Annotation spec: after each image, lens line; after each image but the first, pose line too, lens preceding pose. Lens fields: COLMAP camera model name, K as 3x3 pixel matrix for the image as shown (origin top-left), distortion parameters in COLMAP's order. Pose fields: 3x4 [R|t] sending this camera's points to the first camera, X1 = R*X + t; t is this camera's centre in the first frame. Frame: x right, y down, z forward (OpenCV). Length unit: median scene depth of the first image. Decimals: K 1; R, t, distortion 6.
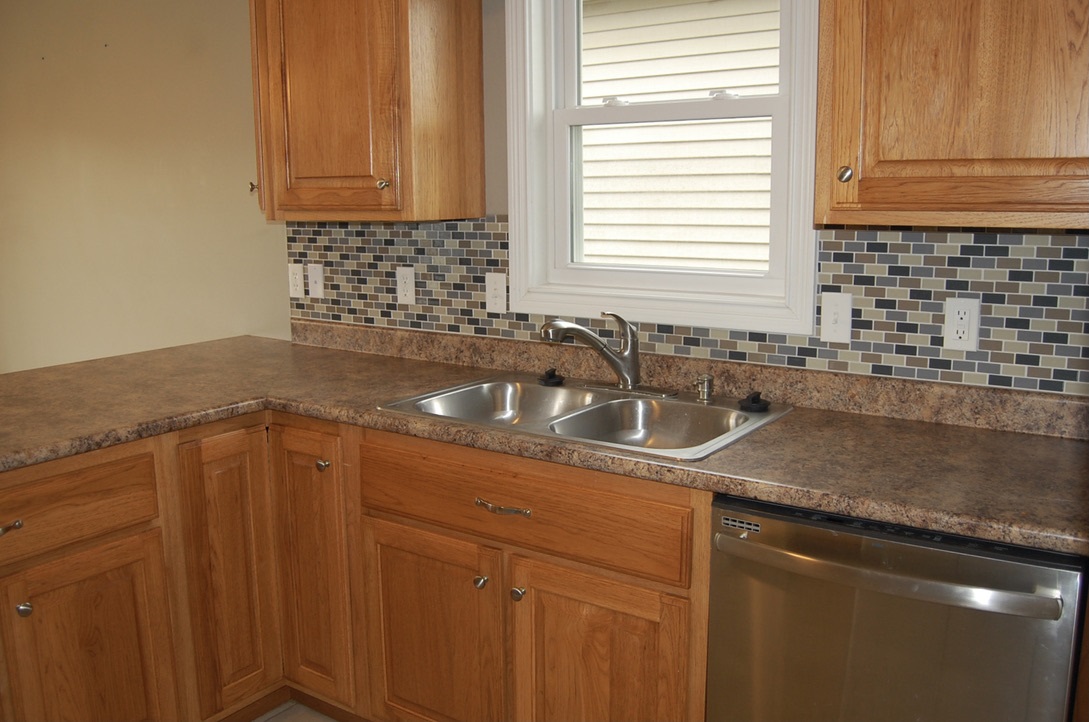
lens RADIAL K [[925.5, 0, 544.5], [0, 925.5, 361.0], [0, 0, 1]] dist [-0.088090, 0.020846]
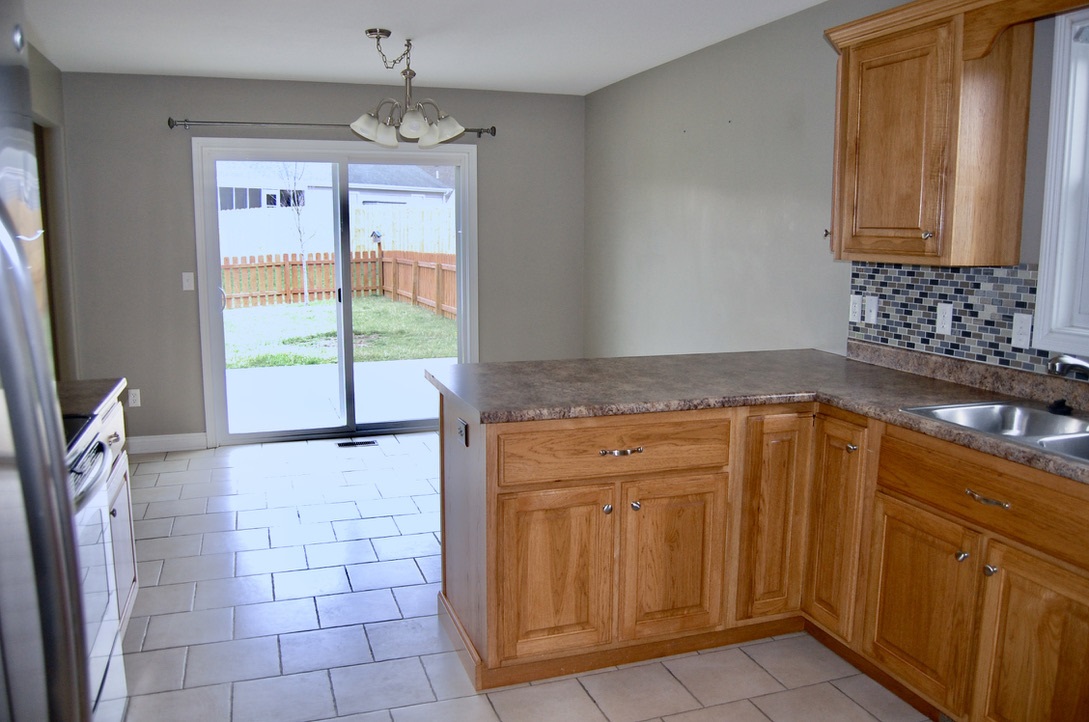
lens RADIAL K [[854.4, 0, 544.5], [0, 854.4, 361.0], [0, 0, 1]] dist [-0.097391, 0.037572]
pose [[0.799720, 0.102564, -0.591547, 0.099436], [-0.118656, 0.992866, 0.011733, 0.025958], [0.588531, 0.060808, 0.806185, -0.215285]]
